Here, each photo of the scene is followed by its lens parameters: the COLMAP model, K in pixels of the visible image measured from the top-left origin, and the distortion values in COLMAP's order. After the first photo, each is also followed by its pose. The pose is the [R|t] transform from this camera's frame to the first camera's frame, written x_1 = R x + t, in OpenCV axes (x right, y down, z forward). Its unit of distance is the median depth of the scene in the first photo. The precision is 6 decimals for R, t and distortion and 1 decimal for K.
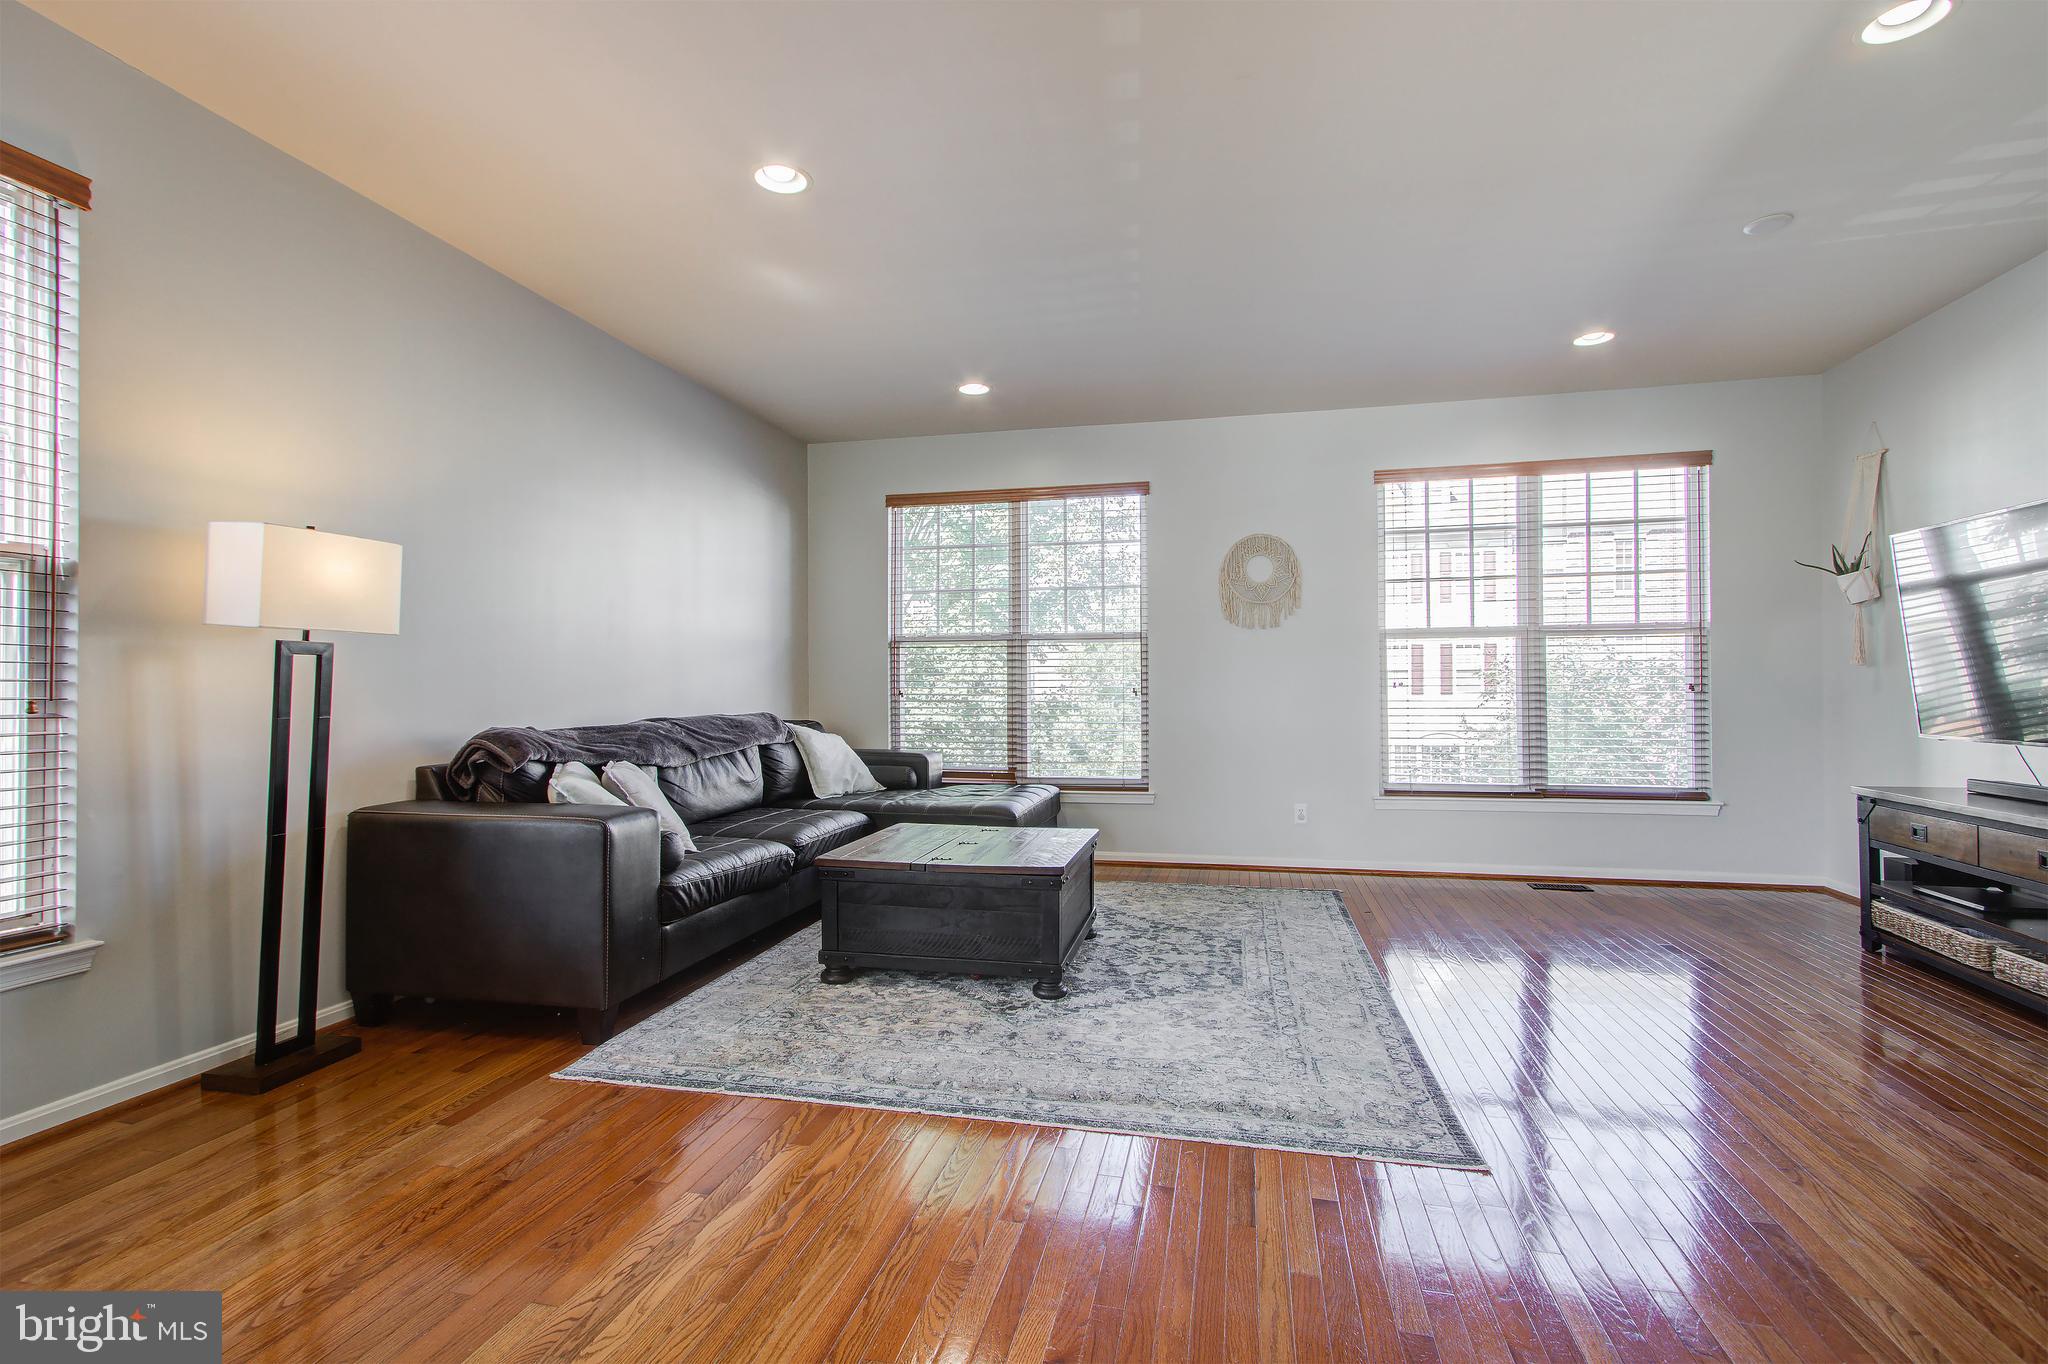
lens RADIAL K [[942.0, 0, 1032.2], [0, 942.0, 685.5], [0, 0, 1]] dist [-0.001199, 0.004195]
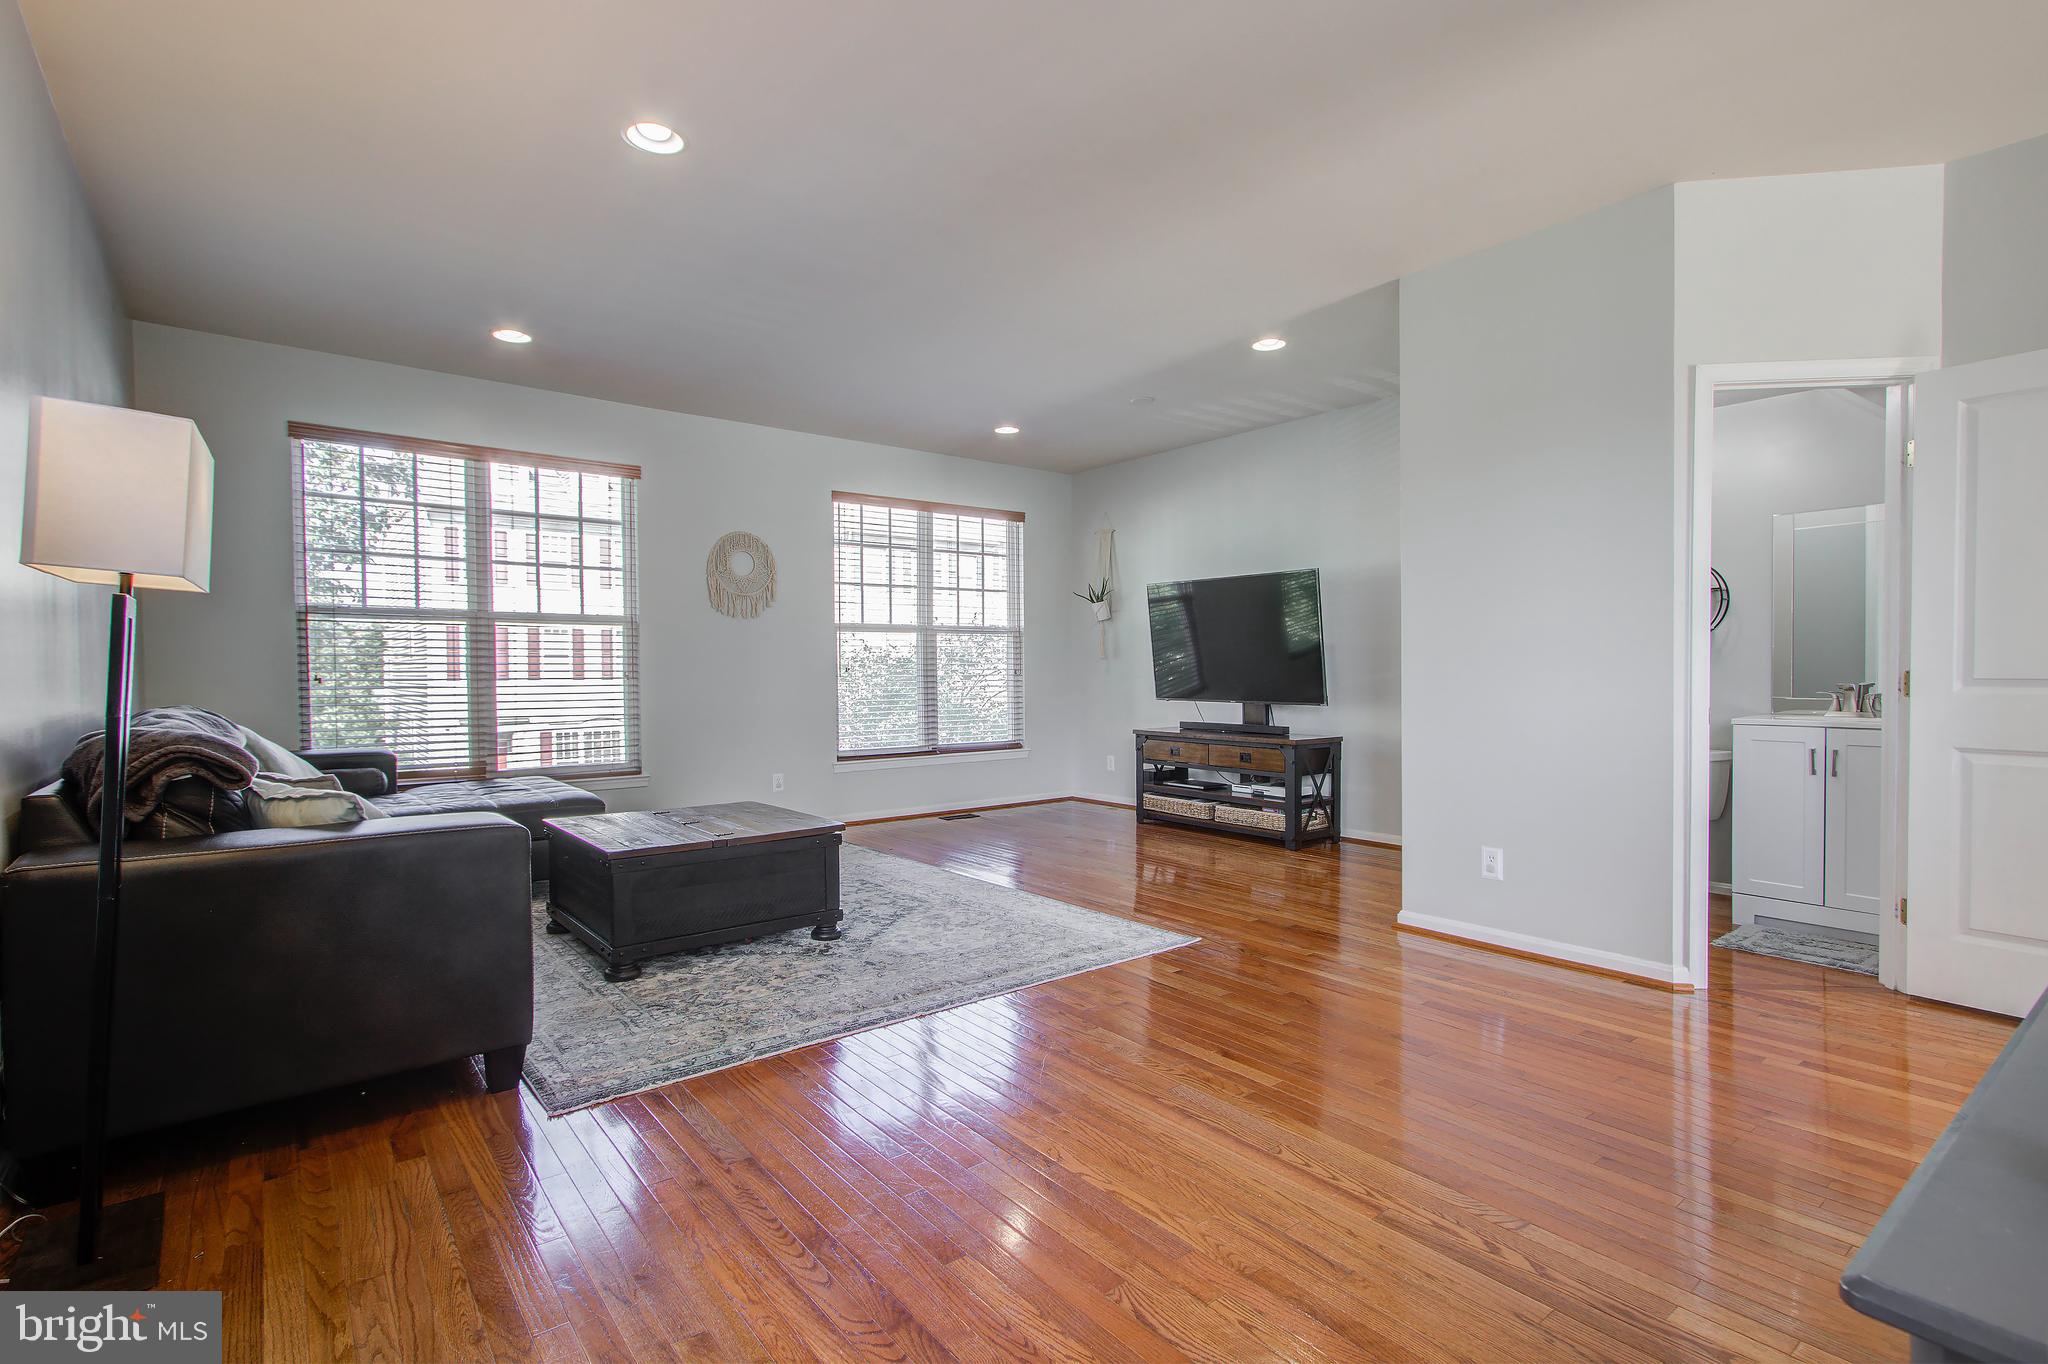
lens RADIAL K [[942.0, 0, 1030.1], [0, 942.0, 677.4], [0, 0, 1]] dist [-0.001199, 0.004195]
pose [[0.627947, -0.002831, 0.778251, -0.668080], [-0.001535, 0.999987, 0.004876, 0.005472], [-0.778254, -0.004256, 0.627935, 0.083868]]
